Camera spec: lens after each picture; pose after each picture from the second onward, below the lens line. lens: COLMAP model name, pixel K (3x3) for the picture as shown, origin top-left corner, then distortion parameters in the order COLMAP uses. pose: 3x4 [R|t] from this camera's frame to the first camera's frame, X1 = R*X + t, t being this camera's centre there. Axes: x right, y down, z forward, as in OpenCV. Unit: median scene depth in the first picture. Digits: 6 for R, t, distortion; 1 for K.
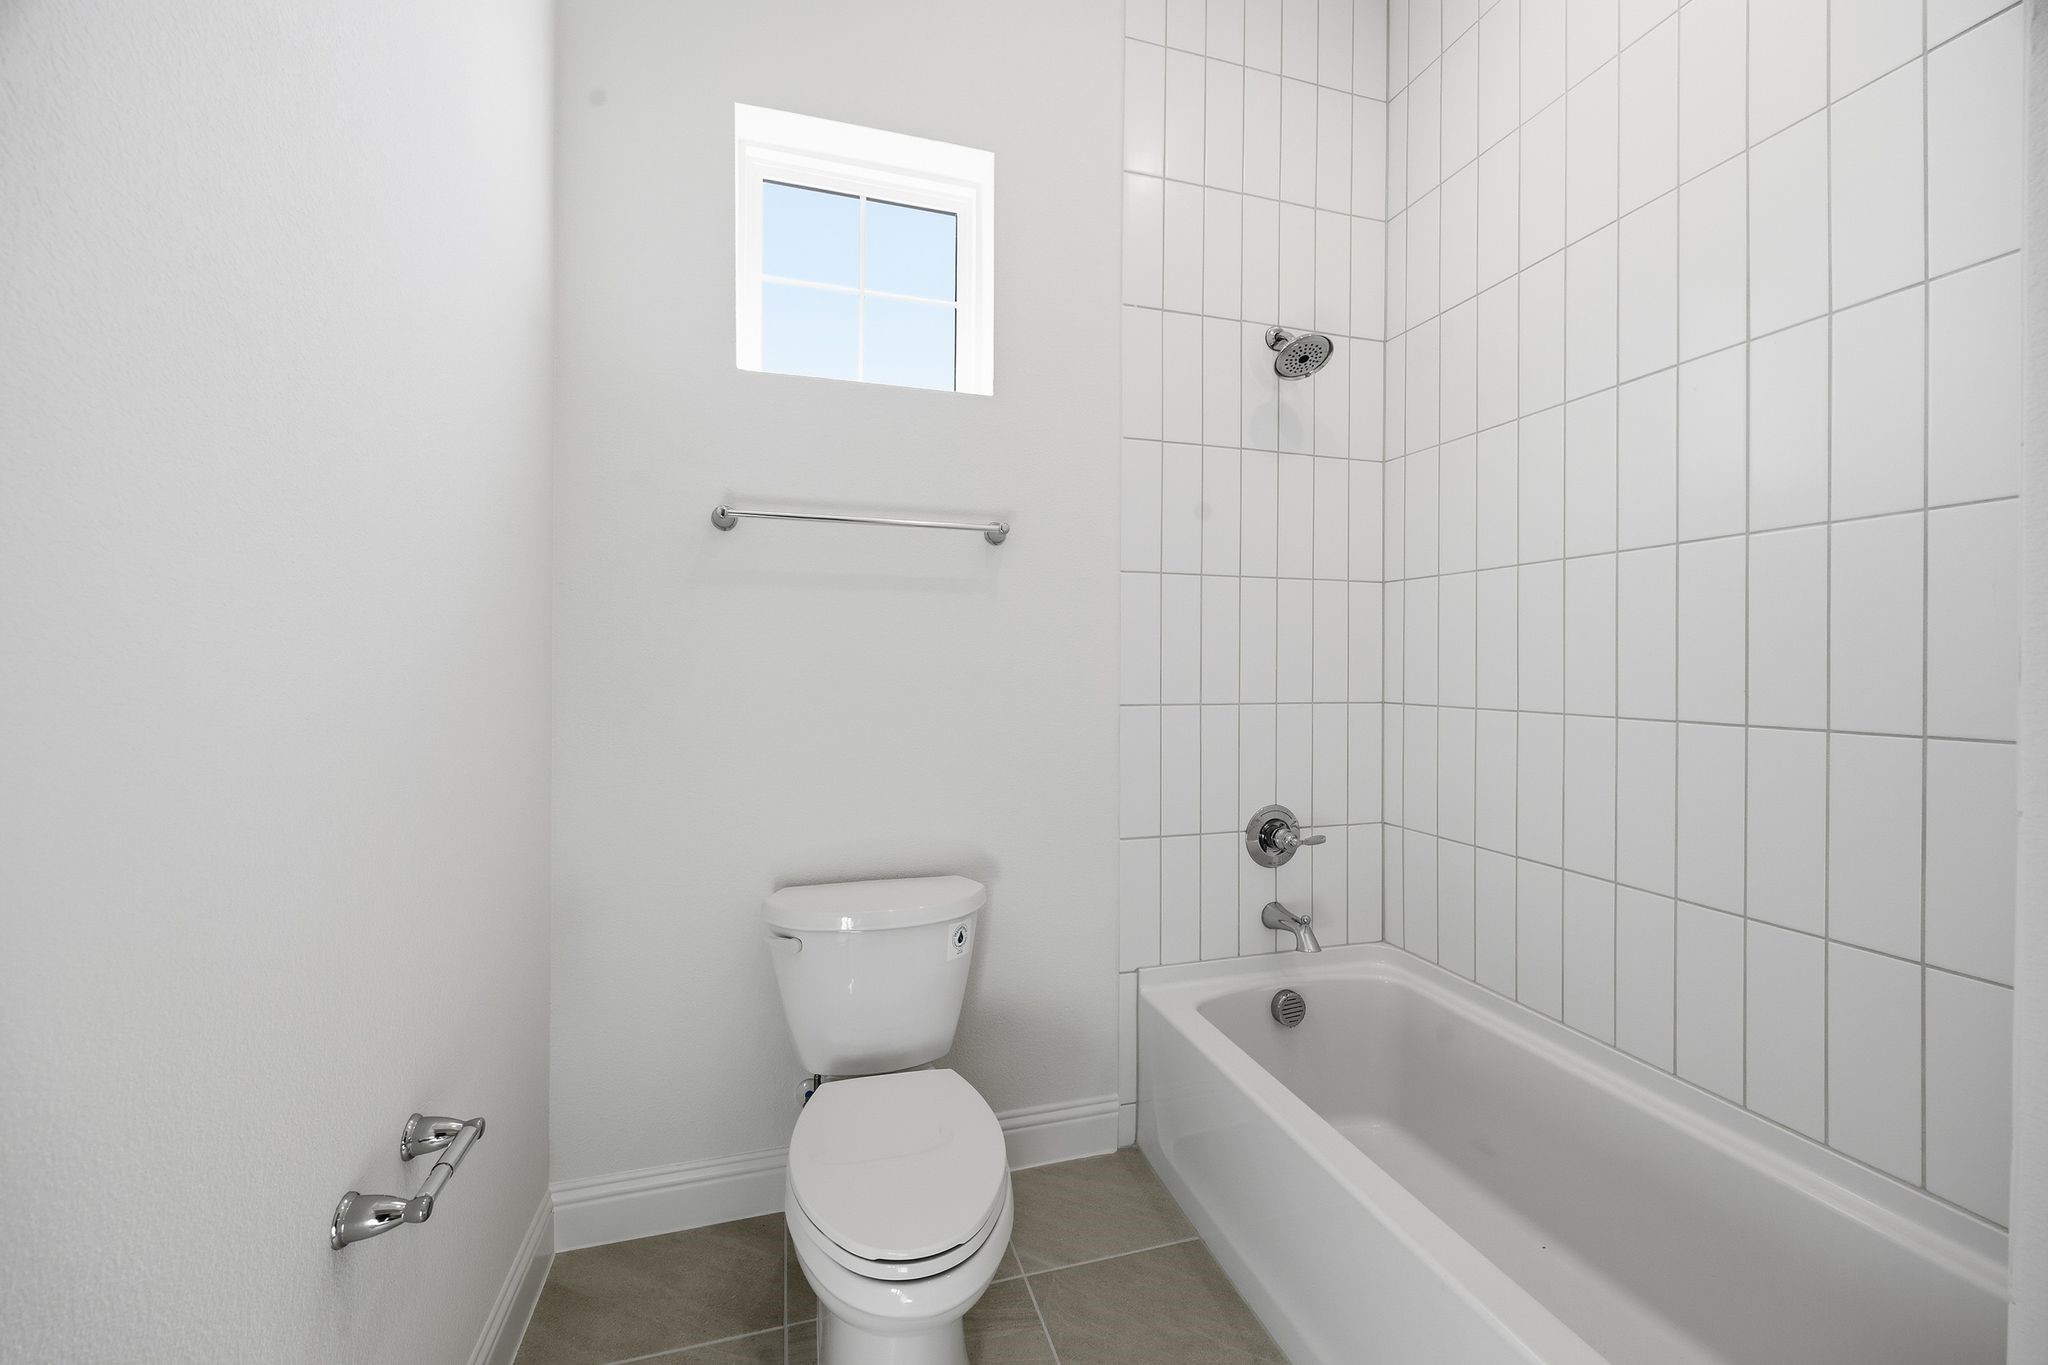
lens RADIAL K [[804.9, 0, 1021.3], [0, 804.9, 669.4], [0, 0, 1]] dist [-0.000352, -0.000528]
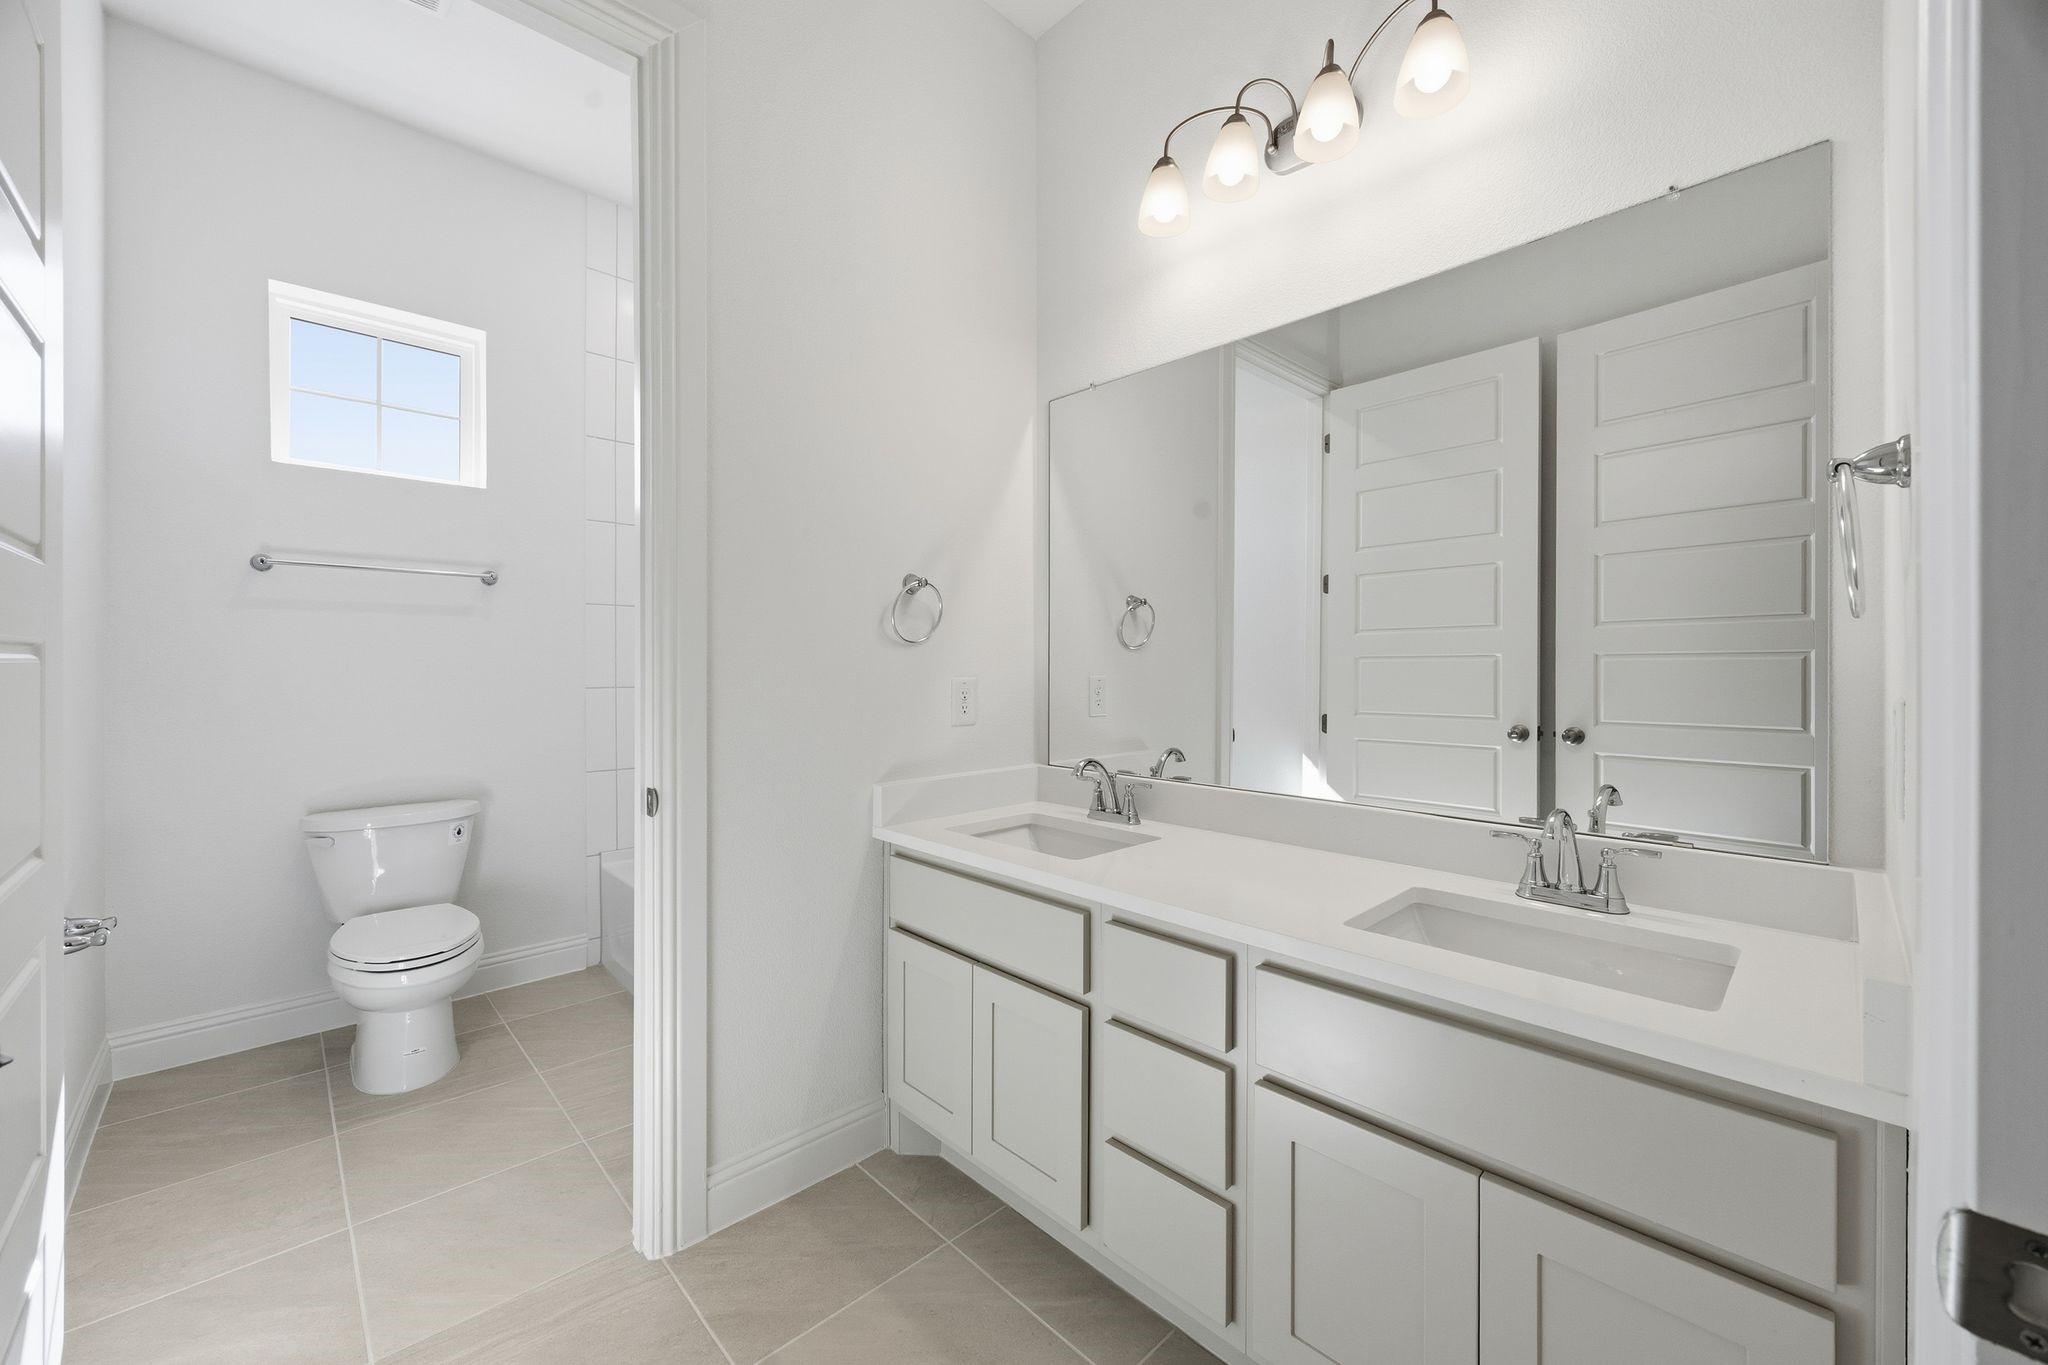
lens RADIAL K [[804.9, 0, 1025.5], [0, 804.9, 670.4], [0, 0, 1]] dist [-0.000352, -0.000528]
pose [[0.898026, -0.010638, 0.439813, 0.231493], [0.012171, 0.999926, -0.000665, 0.023838], [-0.439773, 0.005950, 0.898089, -0.920985]]
